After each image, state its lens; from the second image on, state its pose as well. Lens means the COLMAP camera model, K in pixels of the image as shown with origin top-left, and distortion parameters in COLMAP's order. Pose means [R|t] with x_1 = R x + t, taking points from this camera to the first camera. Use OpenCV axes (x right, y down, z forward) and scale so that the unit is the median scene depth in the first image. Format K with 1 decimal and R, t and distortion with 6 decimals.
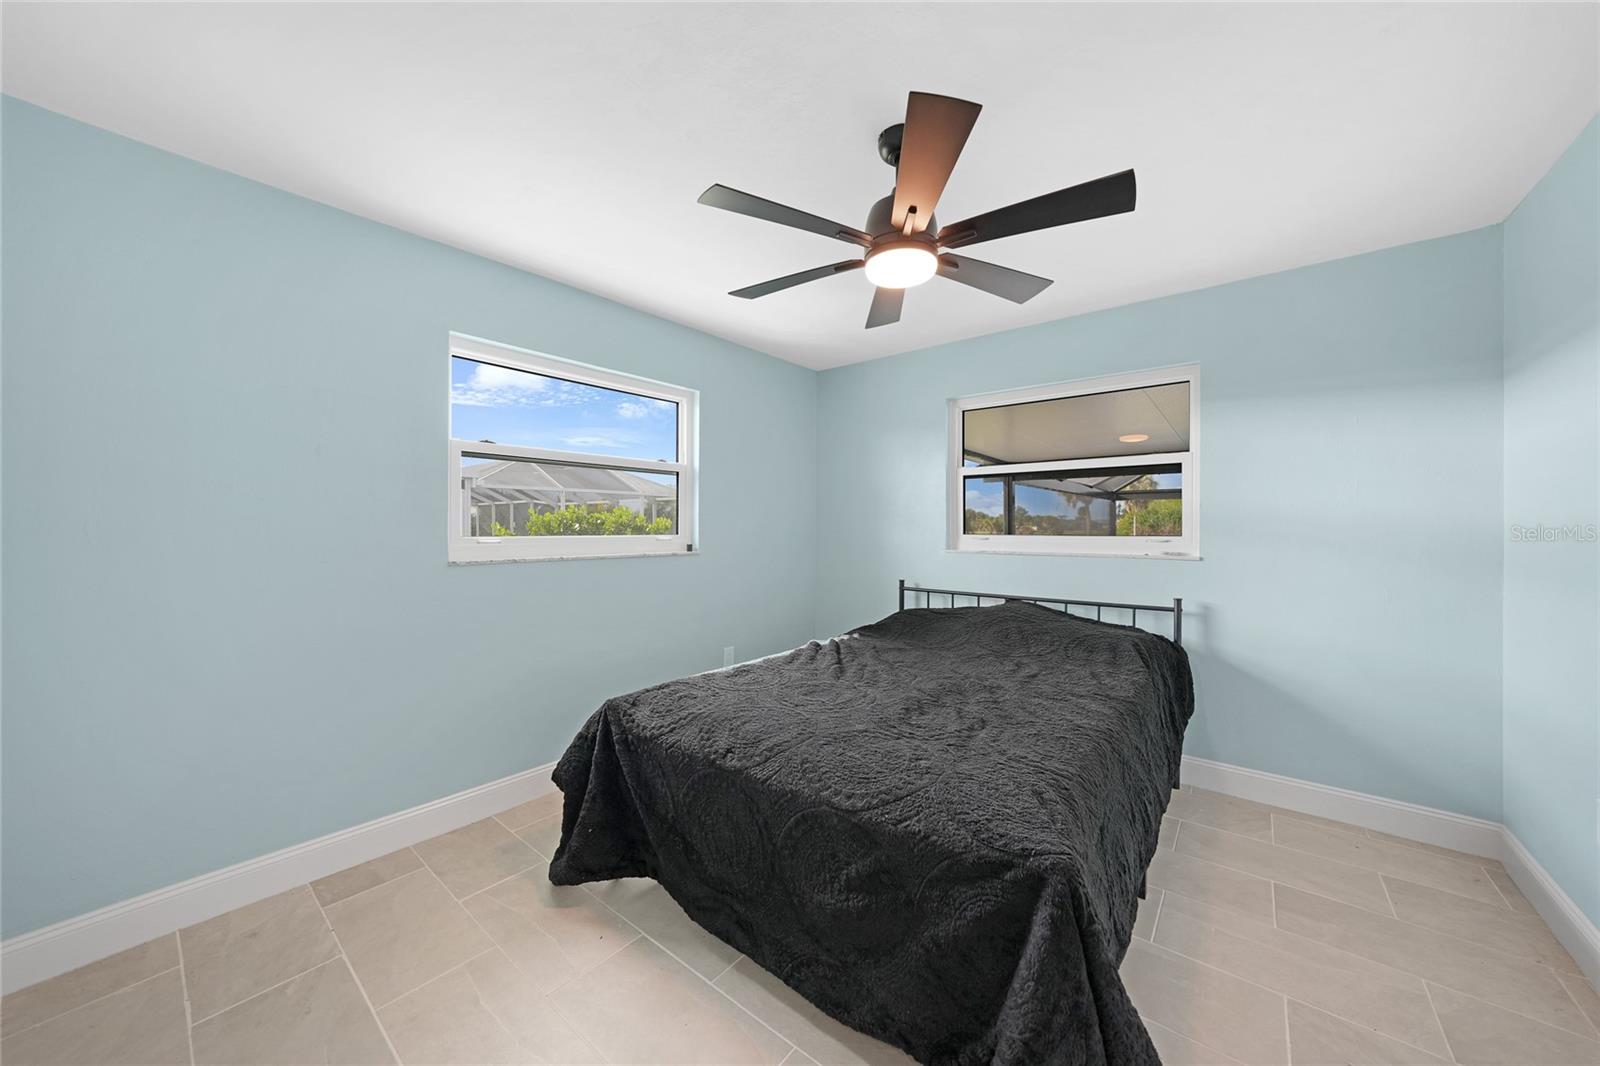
lens RADIAL K [[553.2, 0, 805.8], [0, 553.2, 529.6], [0, 0, 1]] dist [-0.018589, 0.000284]
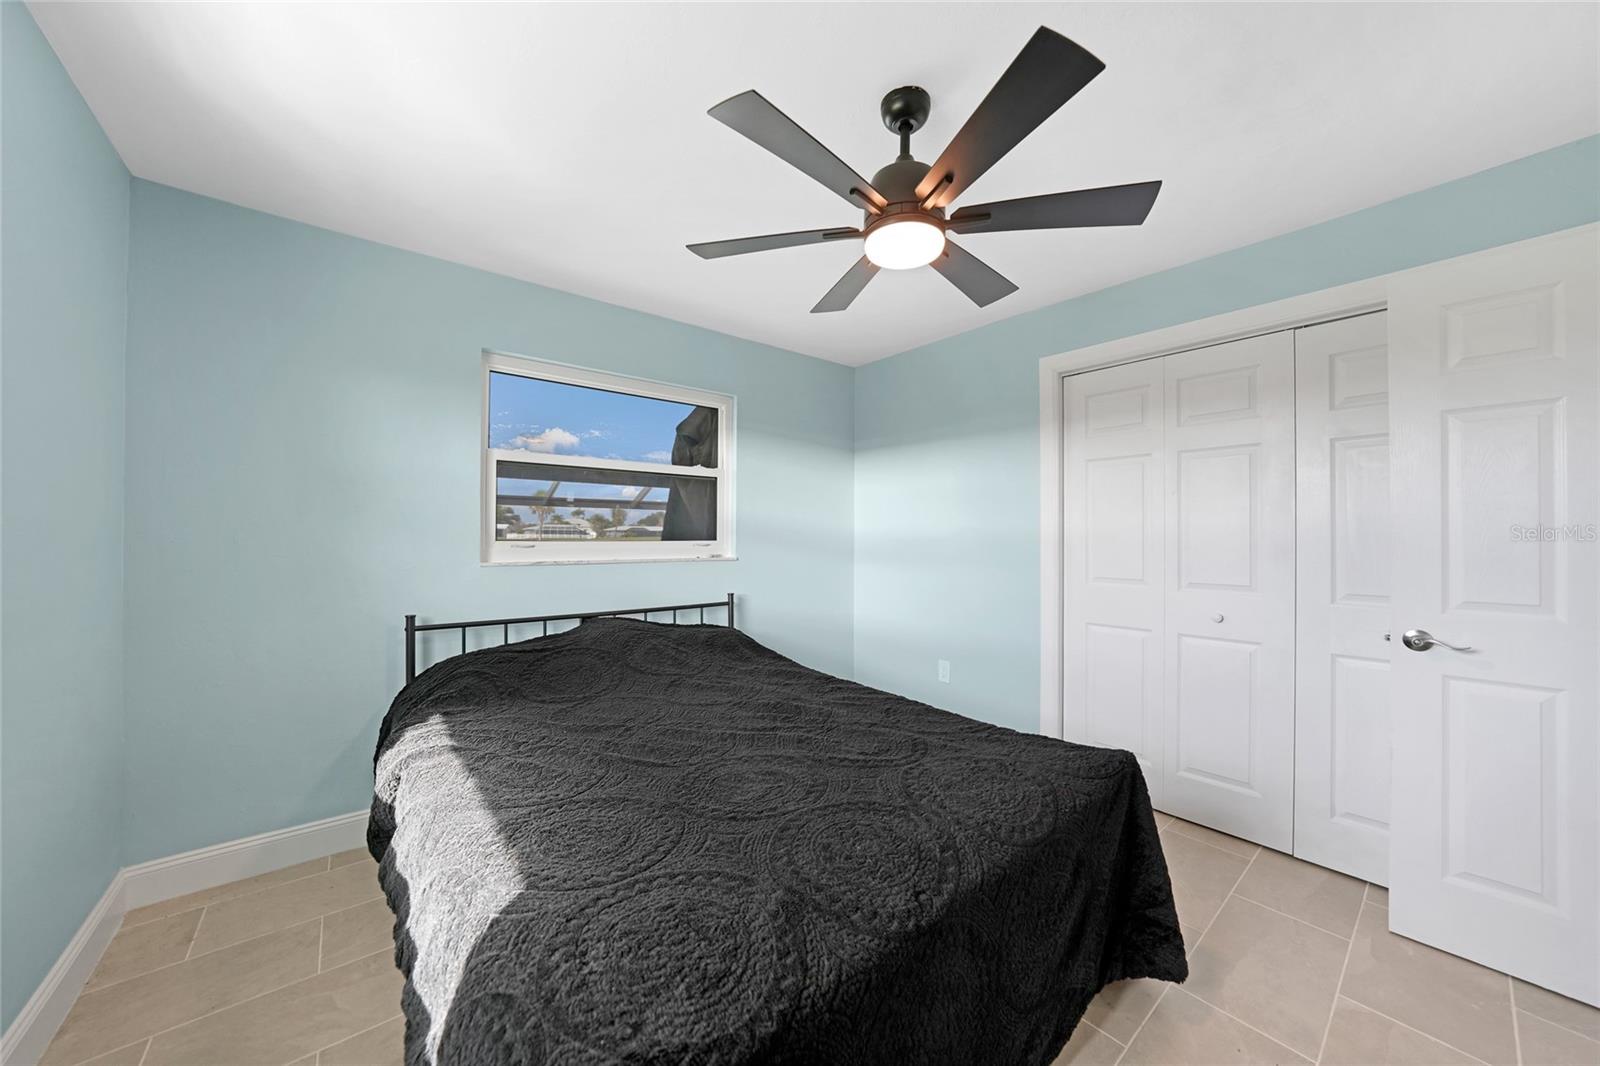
lens RADIAL K [[561.6, 0, 800.1], [0, 561.6, 528.5], [0, 0, 1]] dist [-0.020632, 0.000329]
pose [[0.198116, 0.008056, 0.980146, -0.427248], [-0.004678, 0.999963, -0.007273, -0.004982], [-0.980167, -0.003144, 0.198146, 0.550799]]
